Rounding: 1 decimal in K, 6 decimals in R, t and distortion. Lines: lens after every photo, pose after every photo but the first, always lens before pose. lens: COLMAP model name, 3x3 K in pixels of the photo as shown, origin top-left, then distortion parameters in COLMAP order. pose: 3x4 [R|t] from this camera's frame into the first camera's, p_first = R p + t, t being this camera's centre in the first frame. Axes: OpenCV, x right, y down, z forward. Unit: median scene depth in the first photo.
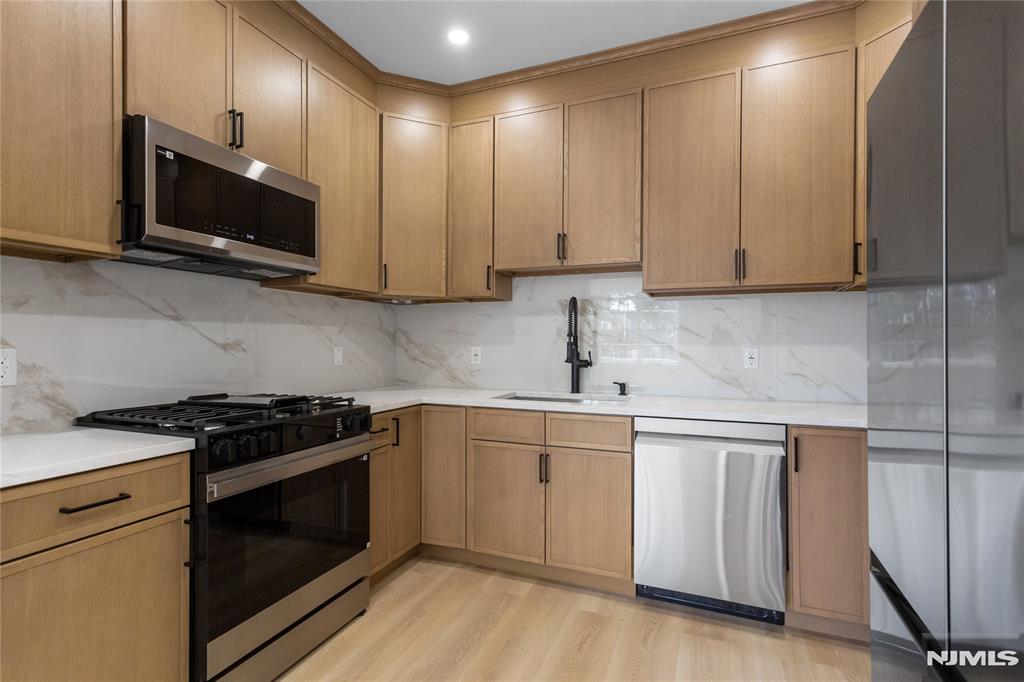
lens RADIAL K [[484.8, 0, 517.0], [0, 484.8, 342.4], [0, 0, 1]] dist [0.001006, 0.000180]
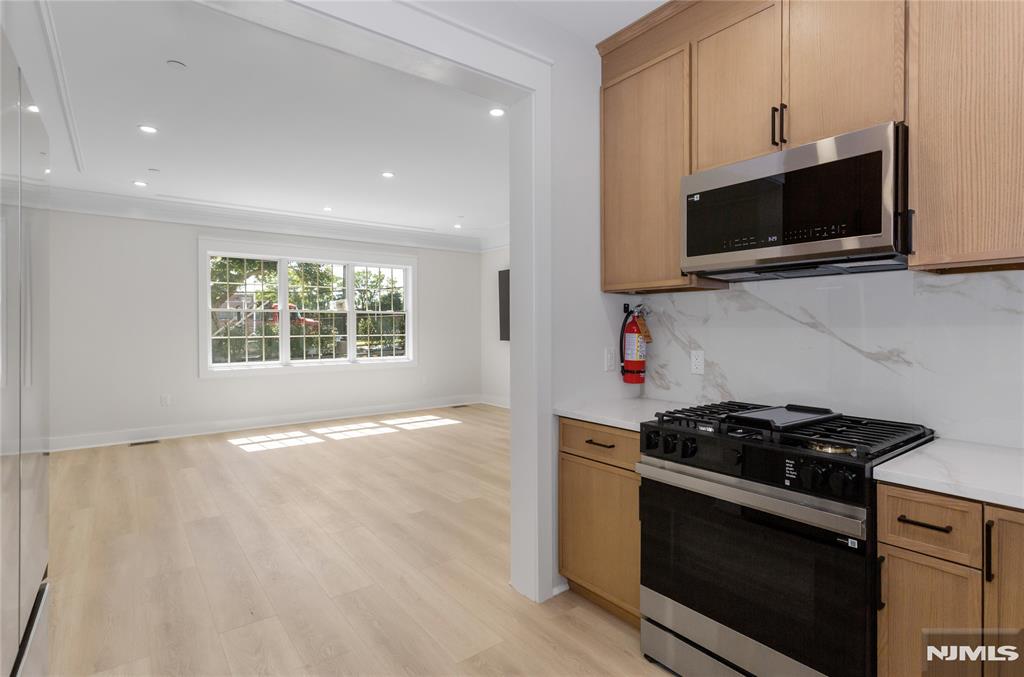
lens RADIAL K [[507.6, 0, 513.6], [0, 507.6, 332.3], [0, 0, 1]] dist [0.005039, 0.000565]
pose [[-0.501757, 0.010469, -0.864945, 0.442934], [0.005240, 0.999945, 0.009063, -0.042146], [0.864993, 0.000015, -0.501784, 0.874321]]
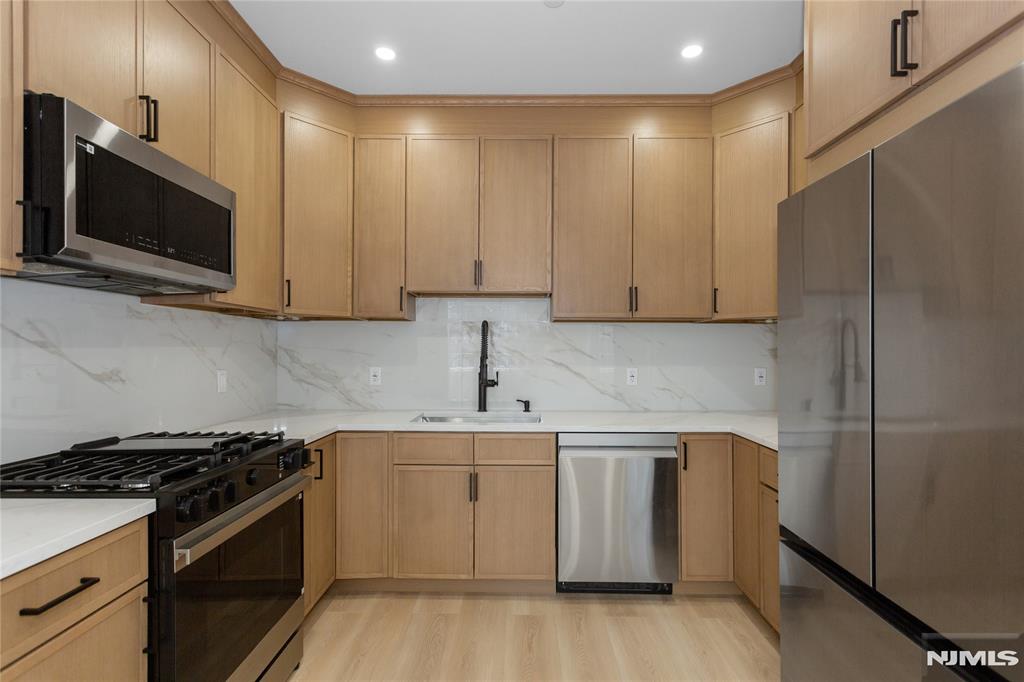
lens RADIAL K [[486.5, 0, 519.1], [0, 486.5, 348.4], [0, 0, 1]] dist [-0.000605, -0.000021]
pose [[0.928090, 0.002324, 0.372348, -0.249840], [-0.002438, 0.999997, -0.000164, -0.039892], [-0.372347, -0.000756, 0.928093, -0.009018]]
